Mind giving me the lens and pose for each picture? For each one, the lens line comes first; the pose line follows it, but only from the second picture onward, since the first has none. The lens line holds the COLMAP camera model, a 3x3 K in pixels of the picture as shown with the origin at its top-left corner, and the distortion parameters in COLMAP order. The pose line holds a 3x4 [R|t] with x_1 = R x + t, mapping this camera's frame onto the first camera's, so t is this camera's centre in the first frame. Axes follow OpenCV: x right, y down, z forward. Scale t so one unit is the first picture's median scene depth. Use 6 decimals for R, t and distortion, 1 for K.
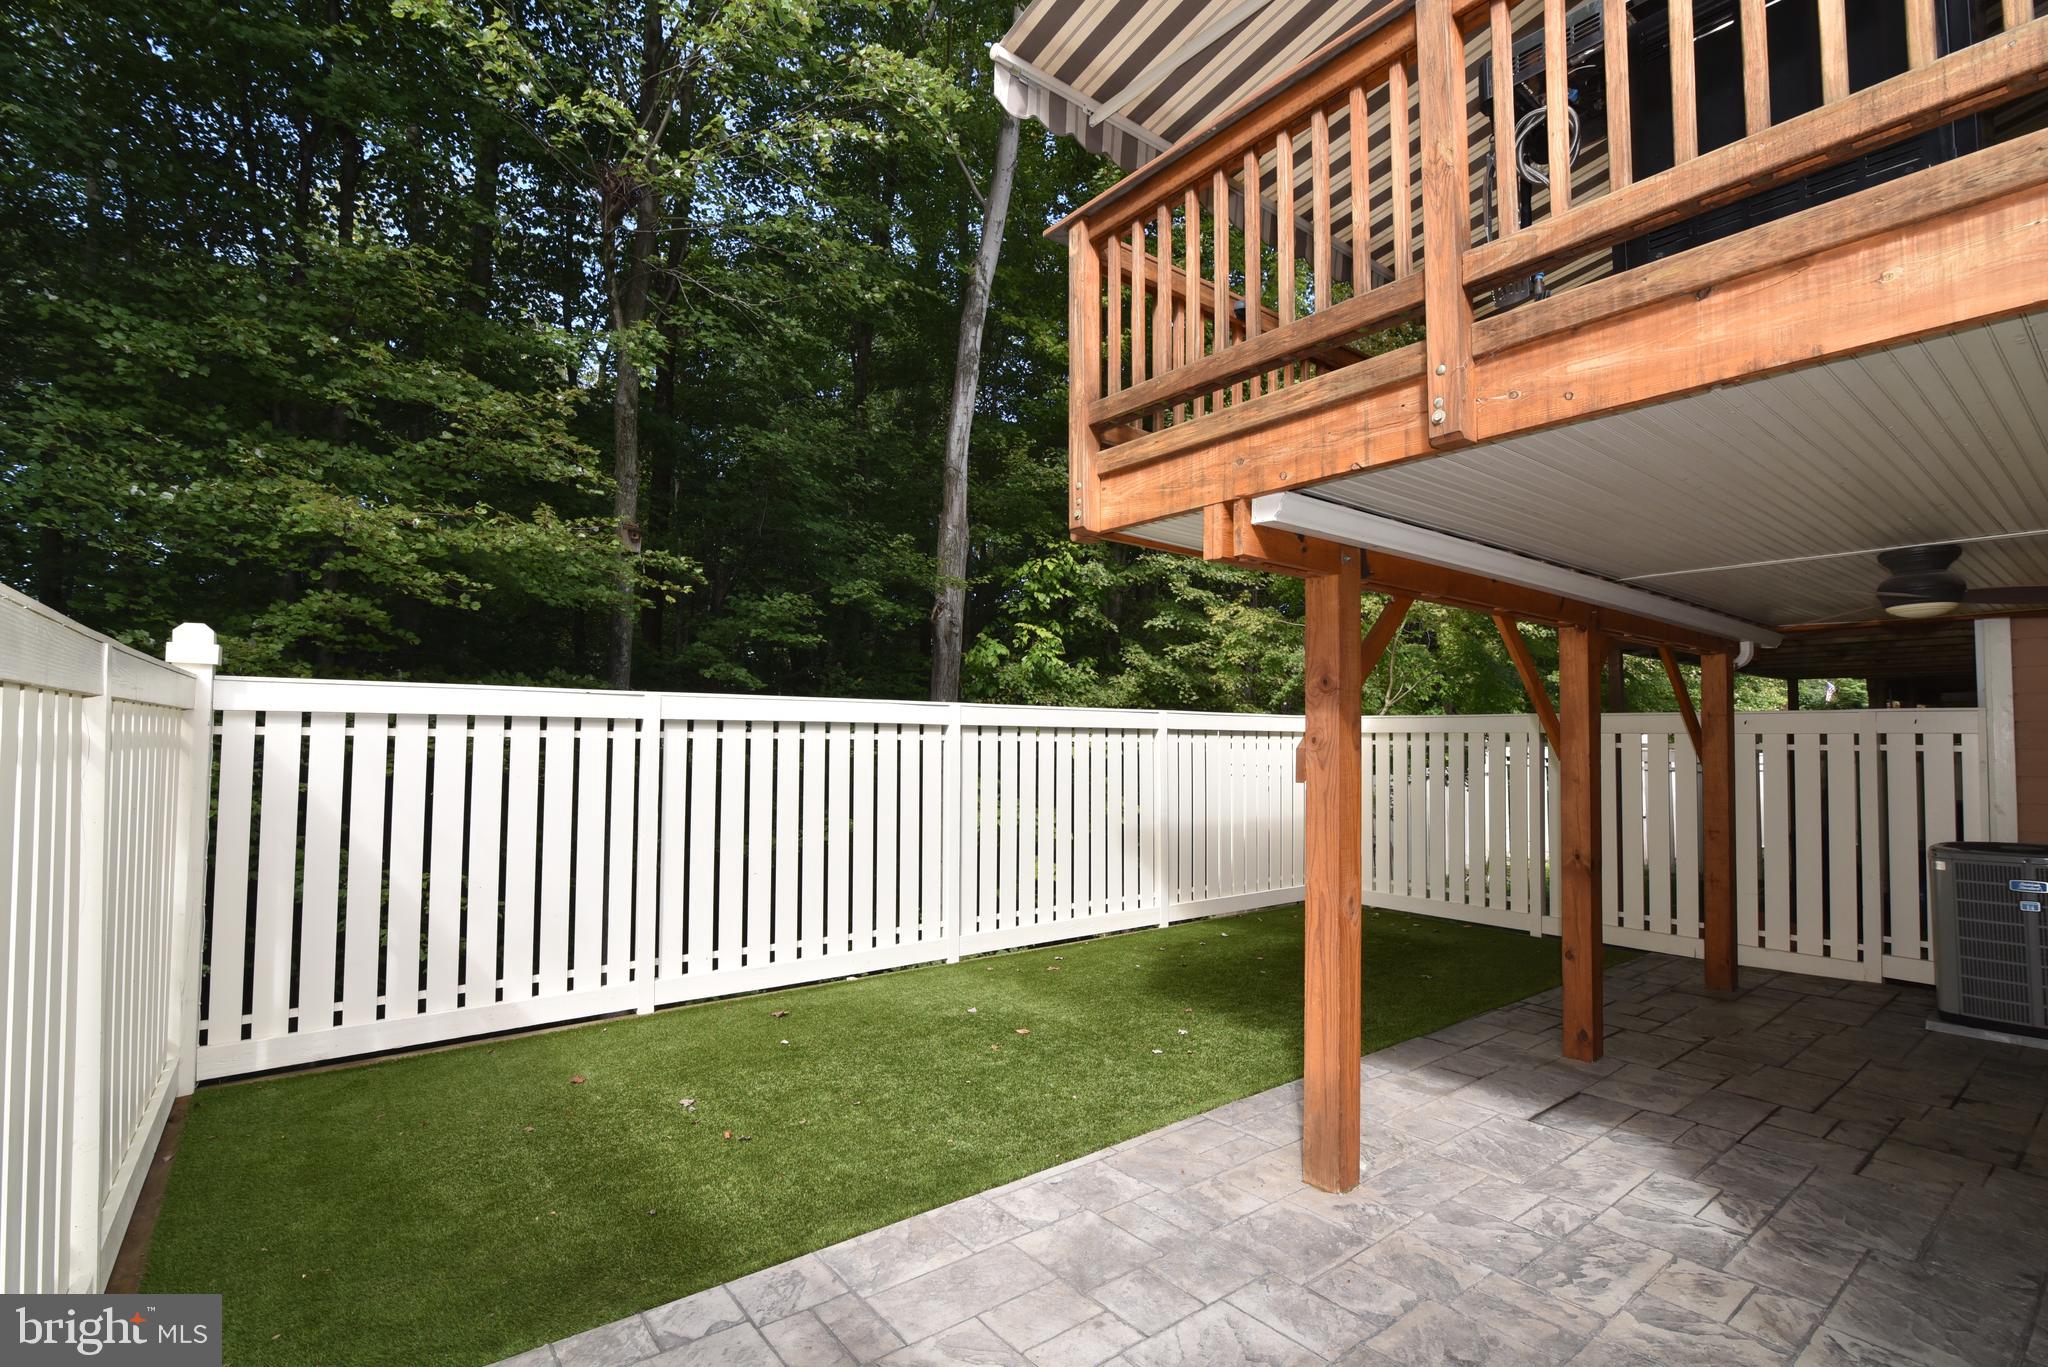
lens RADIAL K [[928.2, 0, 1027.4], [0, 928.2, 690.3], [0, 0, 1]] dist [-0.020835, 0.002119]
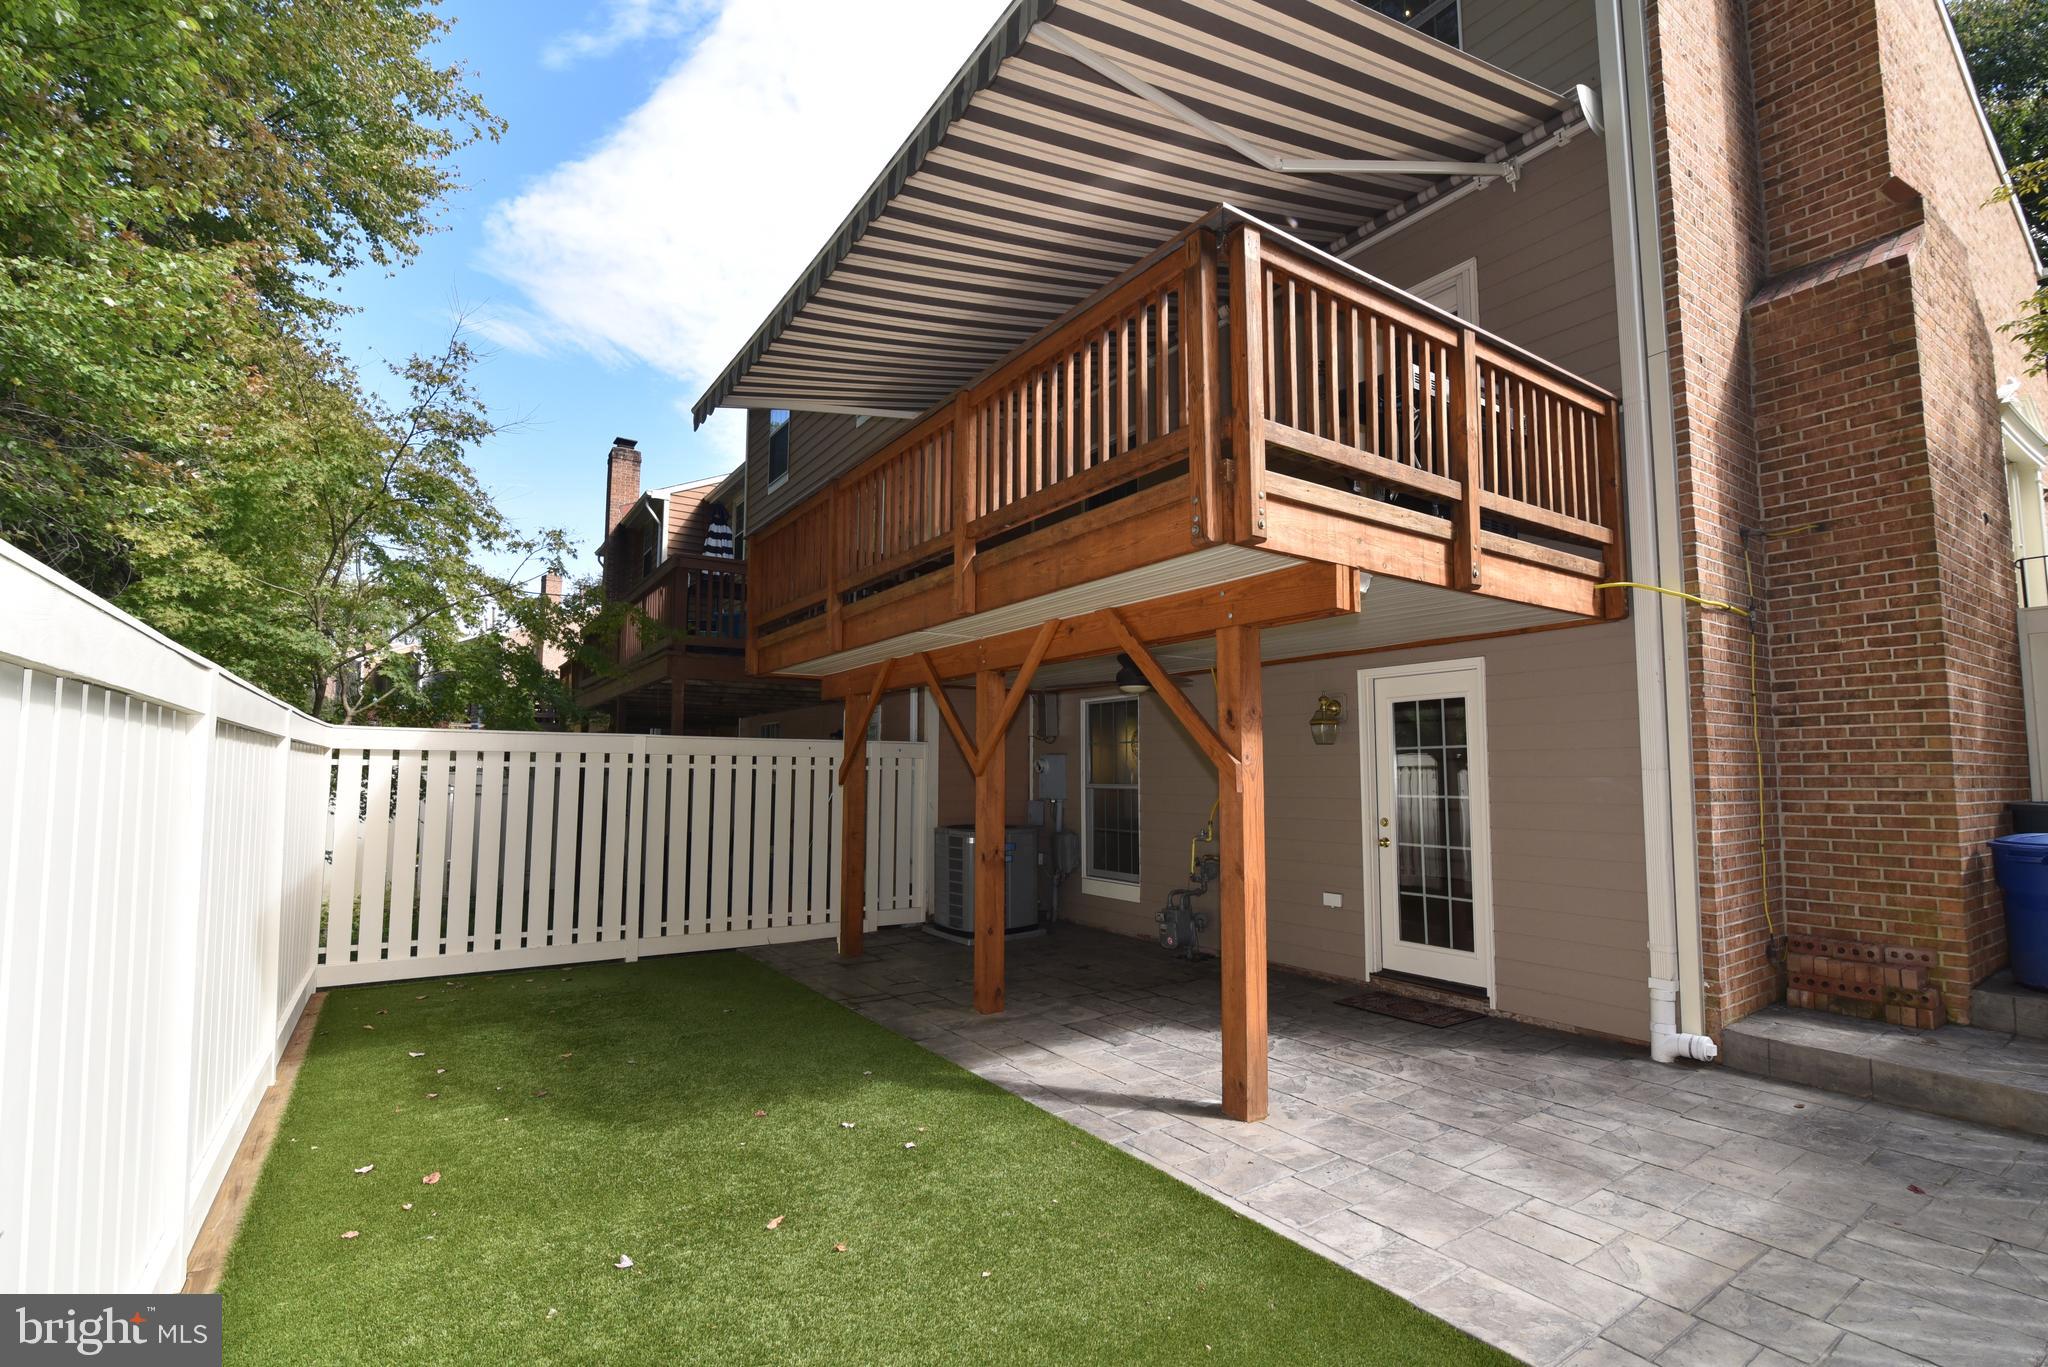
lens RADIAL K [[928.2, 0, 1019.9], [0, 928.2, 691.5], [0, 0, 1]] dist [-0.020835, 0.002119]
pose [[0.076757, 0.078268, 0.993973, -0.992774], [-0.053928, 0.995781, -0.074246, 0.077574], [-0.995590, -0.047904, 0.080654, 1.256563]]
